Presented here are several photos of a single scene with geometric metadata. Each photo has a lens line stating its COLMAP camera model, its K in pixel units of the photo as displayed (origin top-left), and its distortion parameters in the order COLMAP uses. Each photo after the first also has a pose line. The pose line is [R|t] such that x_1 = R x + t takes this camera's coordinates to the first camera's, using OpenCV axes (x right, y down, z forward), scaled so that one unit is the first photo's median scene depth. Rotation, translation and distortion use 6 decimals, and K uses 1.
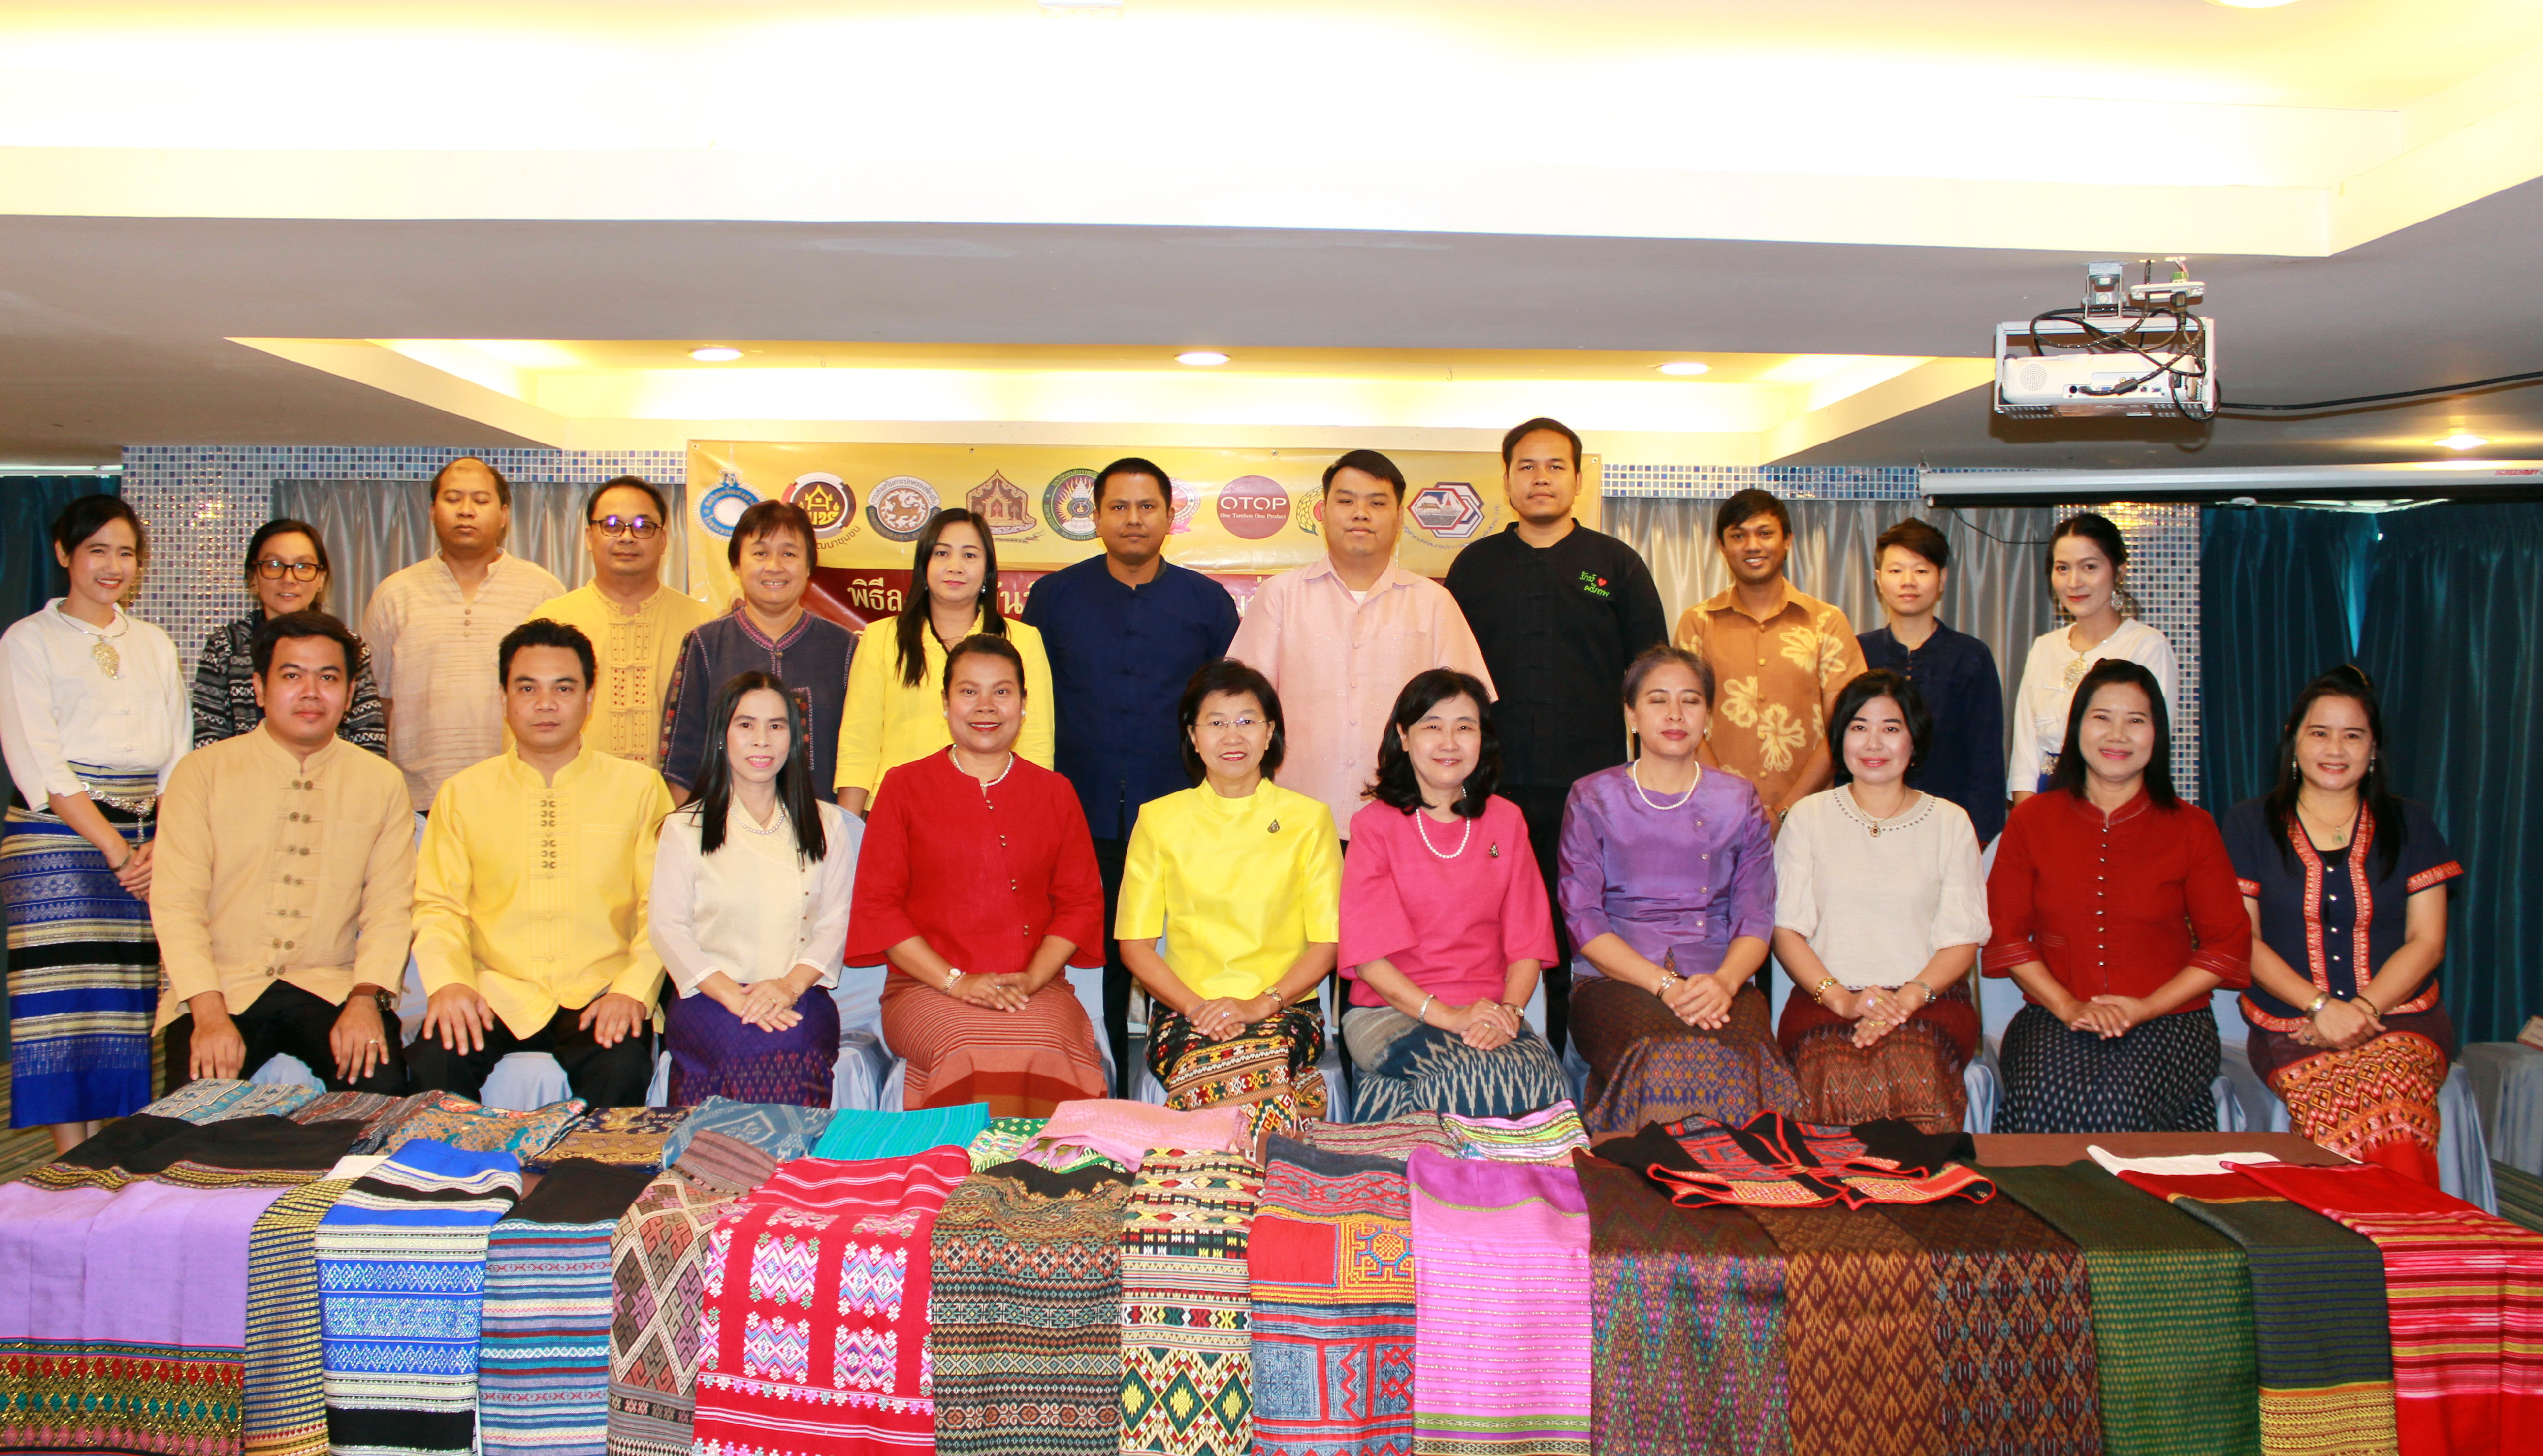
lens RADIAL K [[2069.6, 0, 1175.8], [0, 2069.6, 589.8], [0, 0, 1]] dist [-0.149647, 0.088024]
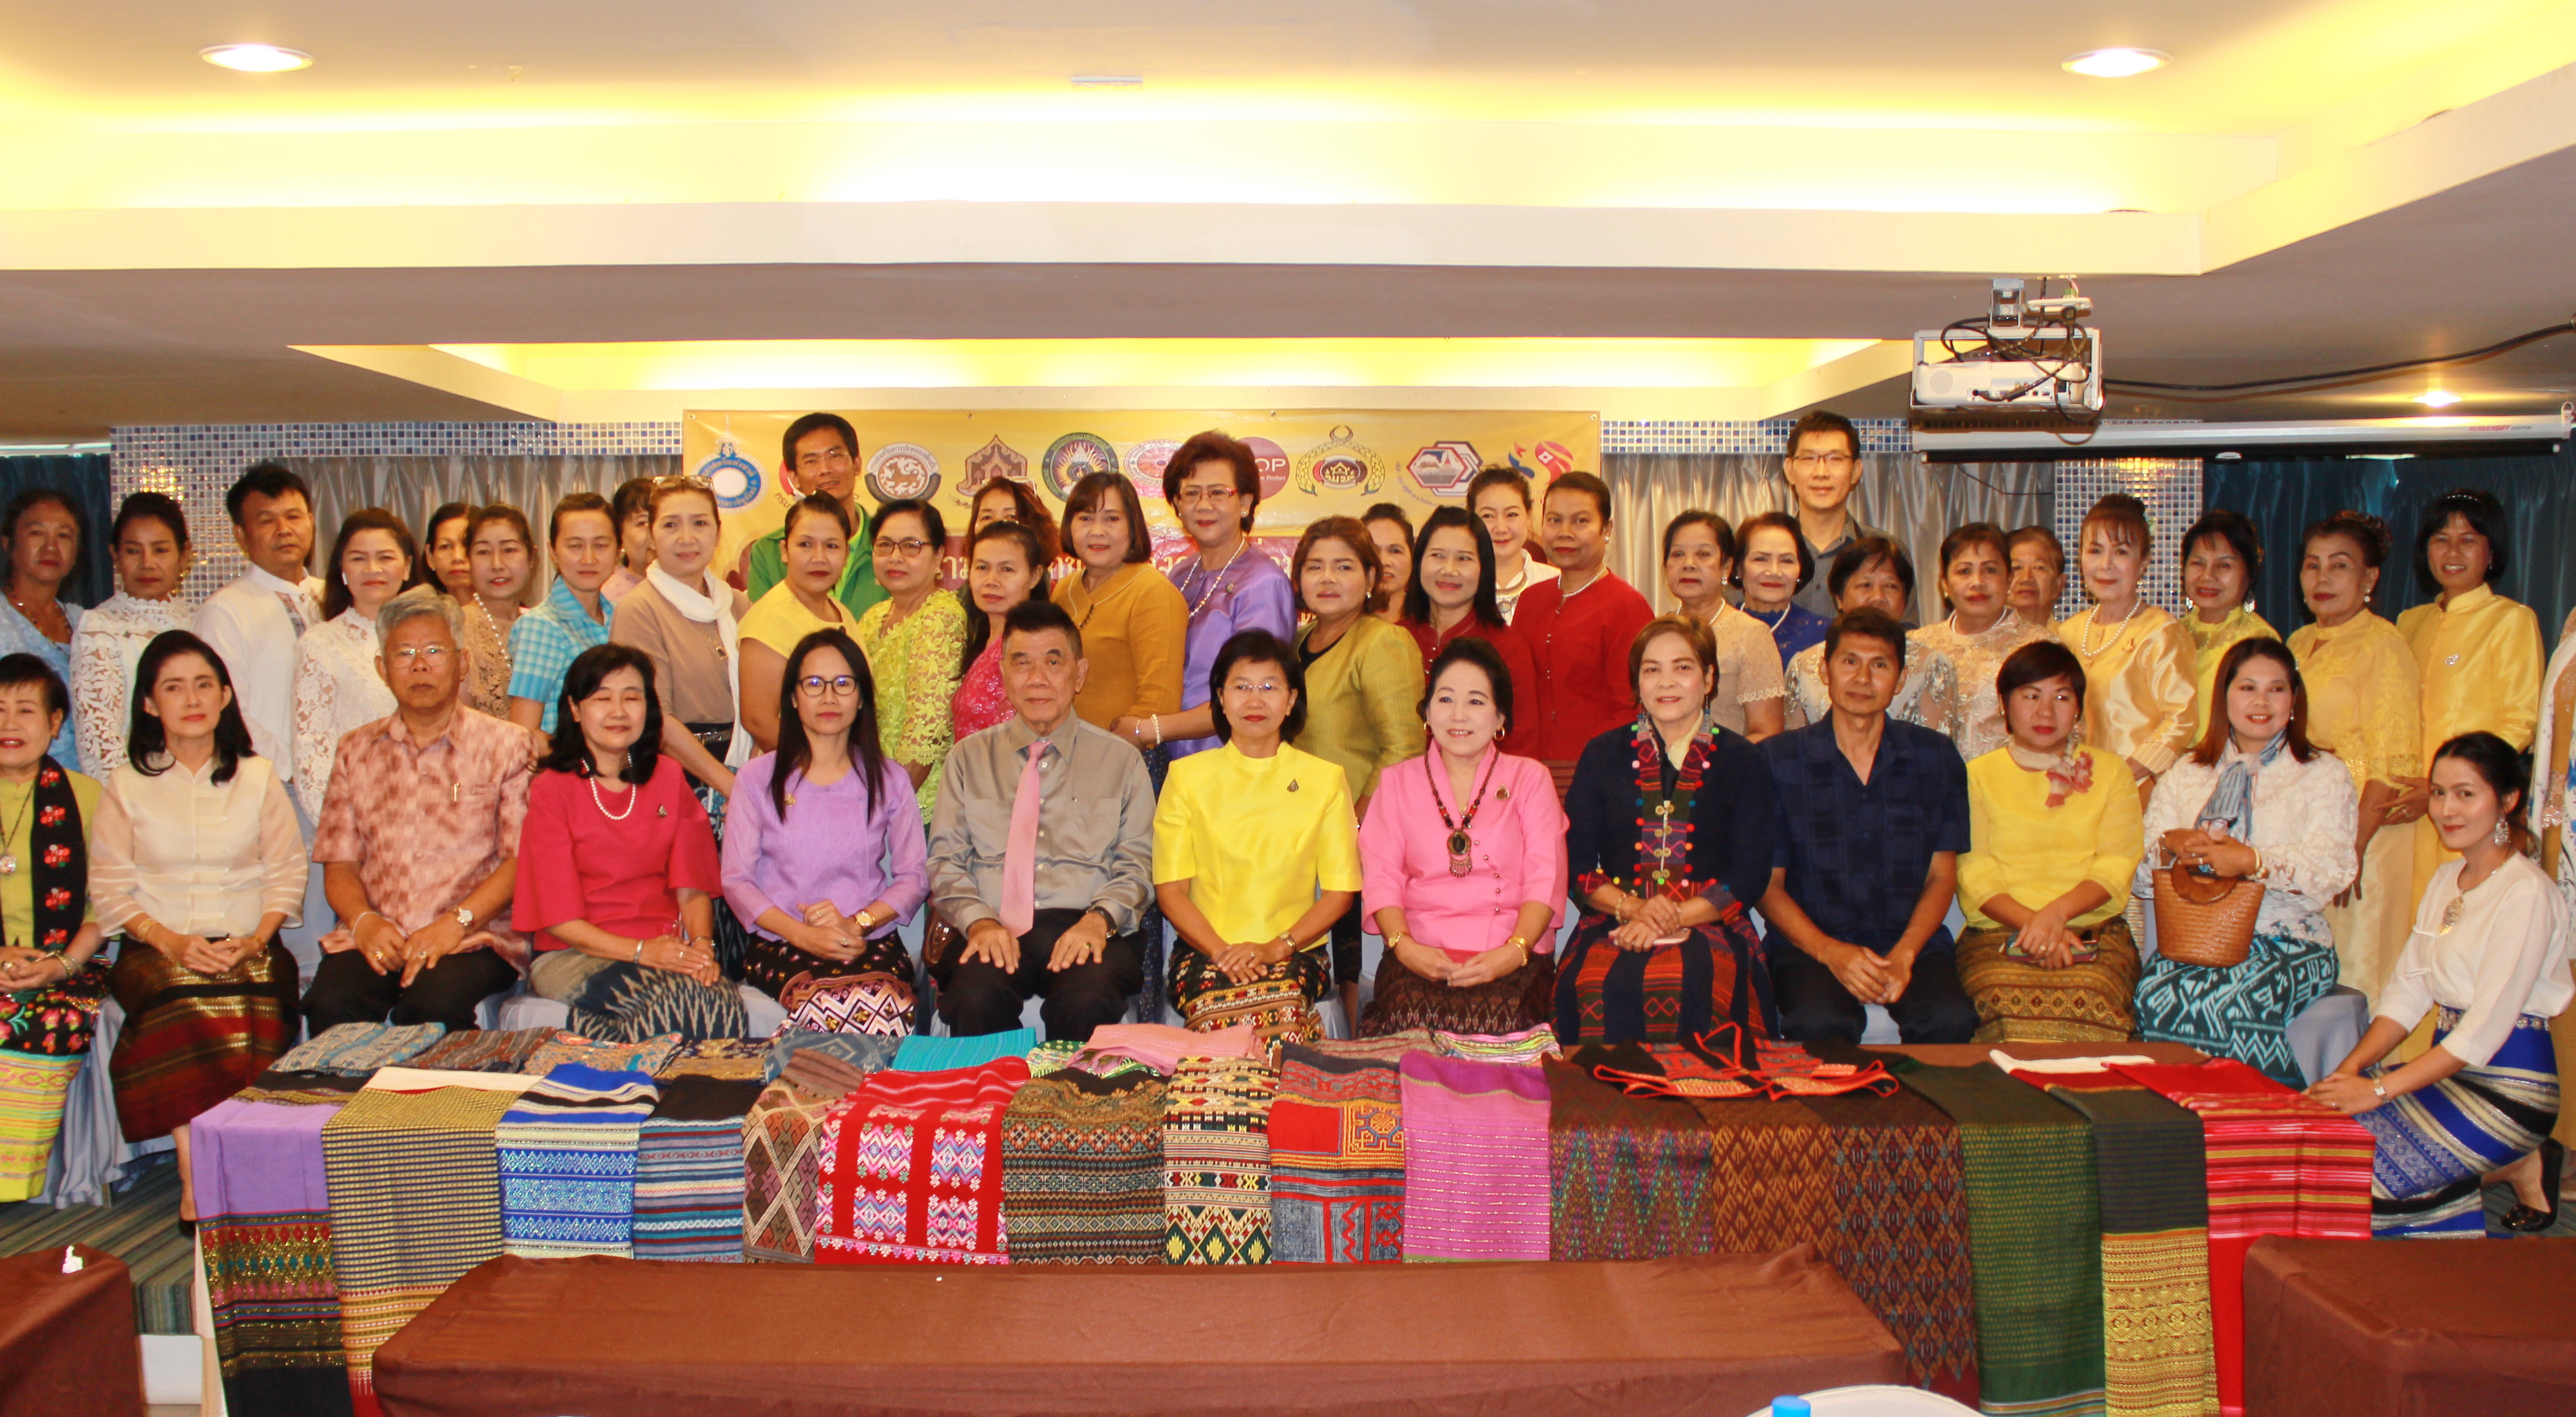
lens RADIAL K [[2451.0, 0, 1113.2], [0, 2451.0, 701.3], [0, 0, 1]] dist [-0.150078, 0.009652]
pose [[0.999751, -0.015455, -0.016094, -0.028988], [0.016618, 0.997055, 0.074867, -0.039752], [0.014890, -0.075115, 0.997064, -0.431287]]
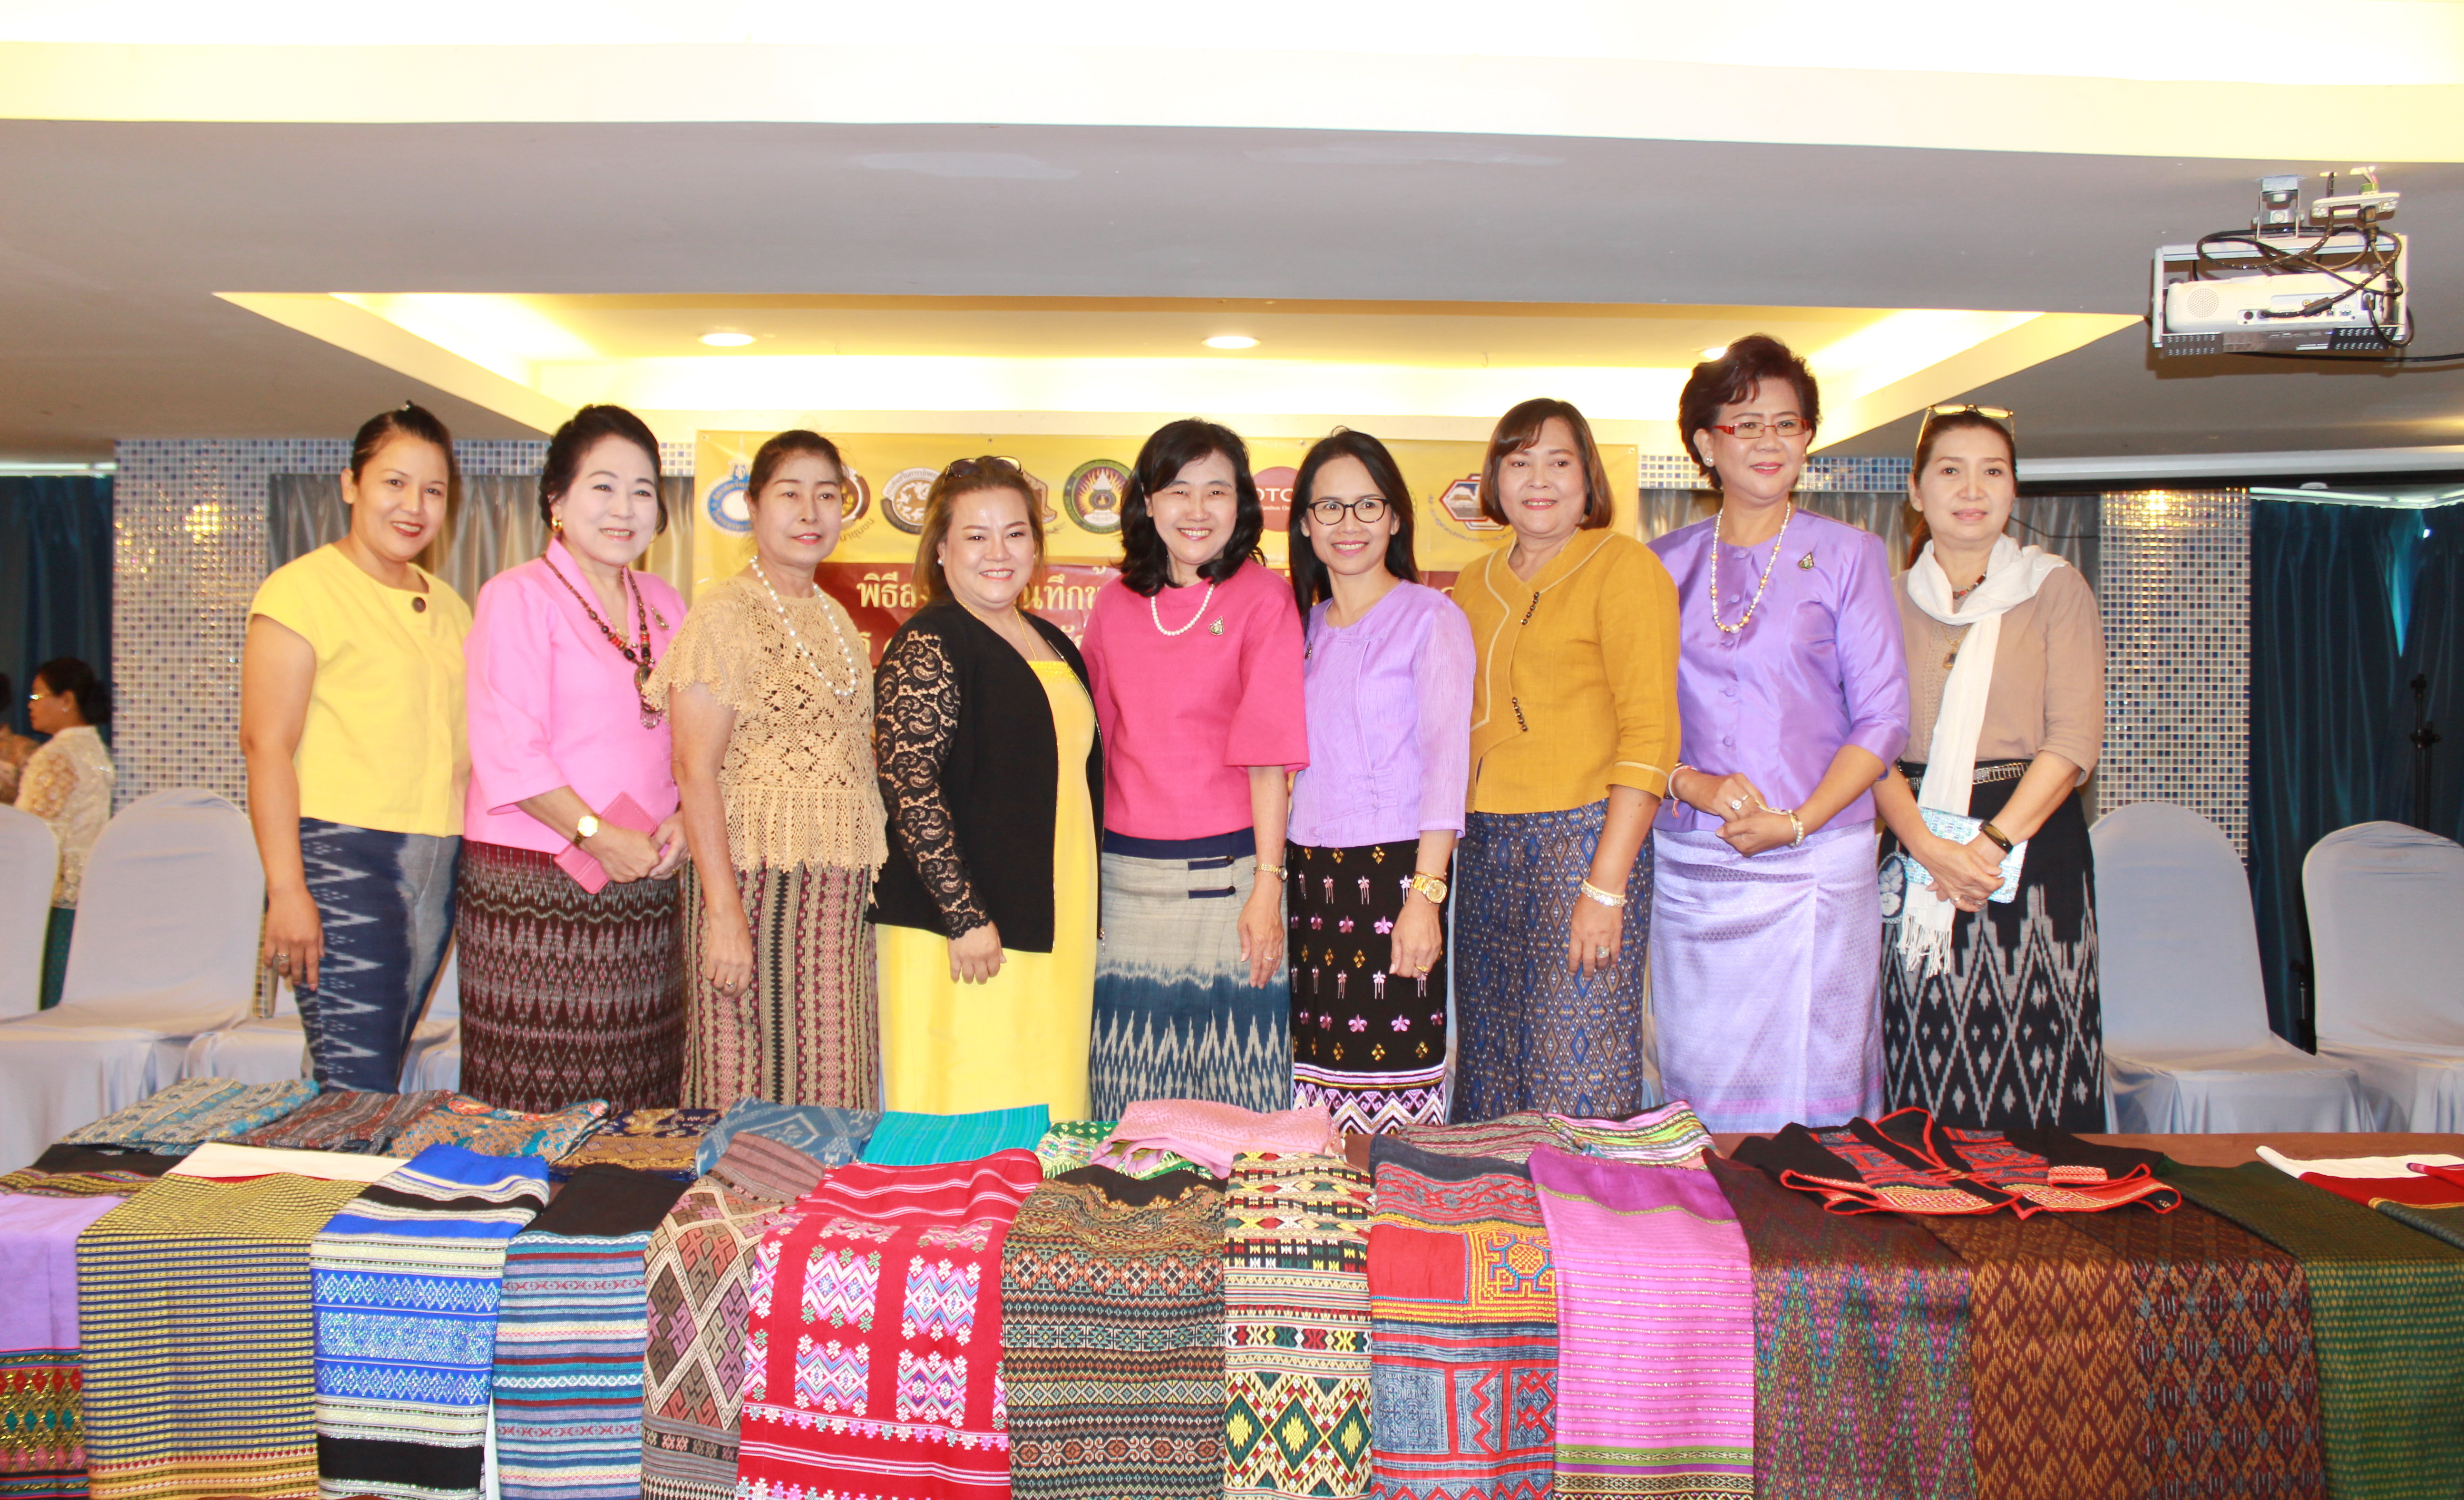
lens RADIAL K [[1982.1, 0, 1134.0], [0, 1982.1, 667.4], [0, 0, 1]] dist [-0.148689, 0.088436]
pose [[0.999990, -0.000035, -0.004454, -0.061707], [0.000117, 0.999831, 0.018399, 0.050506], [0.004453, -0.018400, 0.999821, 0.158486]]
